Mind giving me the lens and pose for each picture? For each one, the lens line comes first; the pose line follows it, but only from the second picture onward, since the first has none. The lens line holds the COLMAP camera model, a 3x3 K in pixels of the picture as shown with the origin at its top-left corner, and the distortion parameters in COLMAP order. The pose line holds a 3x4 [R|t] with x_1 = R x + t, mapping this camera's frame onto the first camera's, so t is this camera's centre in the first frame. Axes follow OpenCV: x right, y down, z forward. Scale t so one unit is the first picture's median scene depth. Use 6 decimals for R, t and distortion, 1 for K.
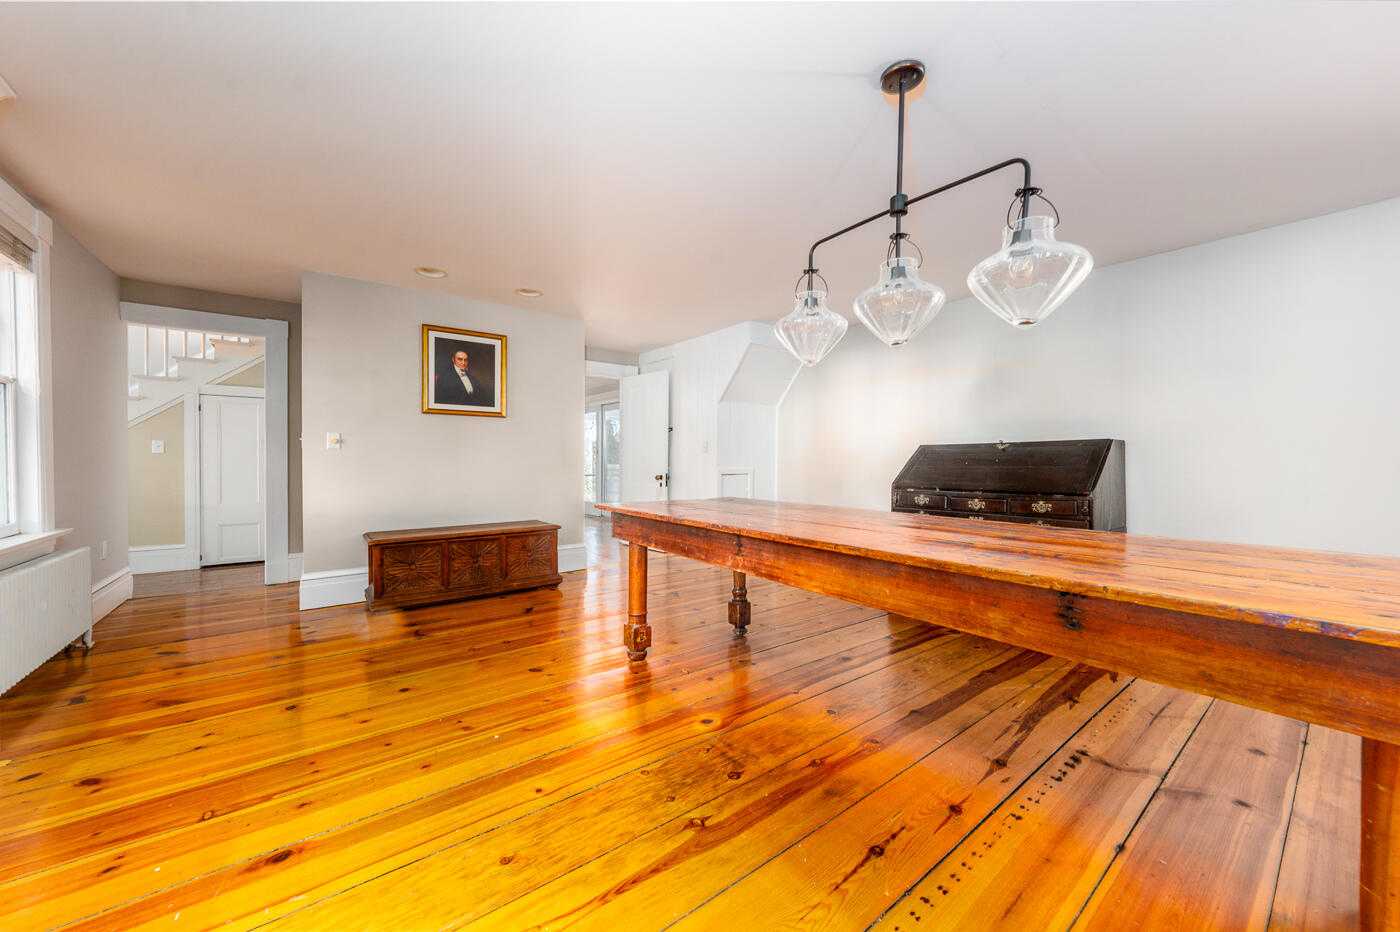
lens RADIAL K [[498.7, 0, 736.0], [0, 498.7, 470.4], [0, 0, 1]] dist [-0.002698, 0.000088]
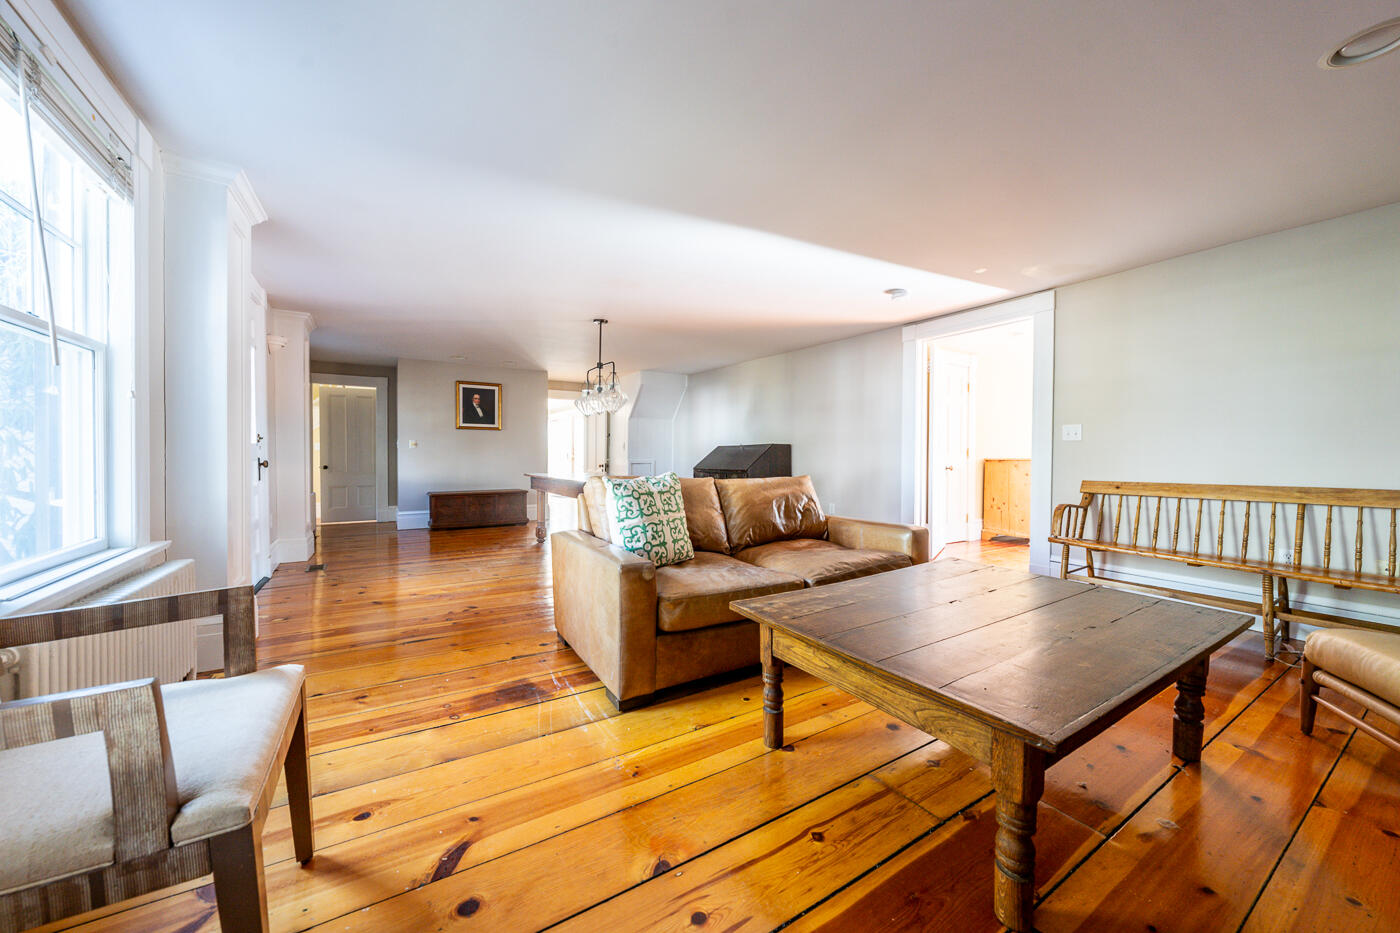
lens RADIAL K [[498.7, 0, 699.4], [0, 498.7, 465.7], [0, 0, 1]] dist [-0.002698, 0.000088]
pose [[0.990472, 0.005748, -0.137594, 0.513179], [-0.005115, 0.999975, 0.004954, 0.007367], [0.137619, -0.004203, 0.990476, -0.699538]]
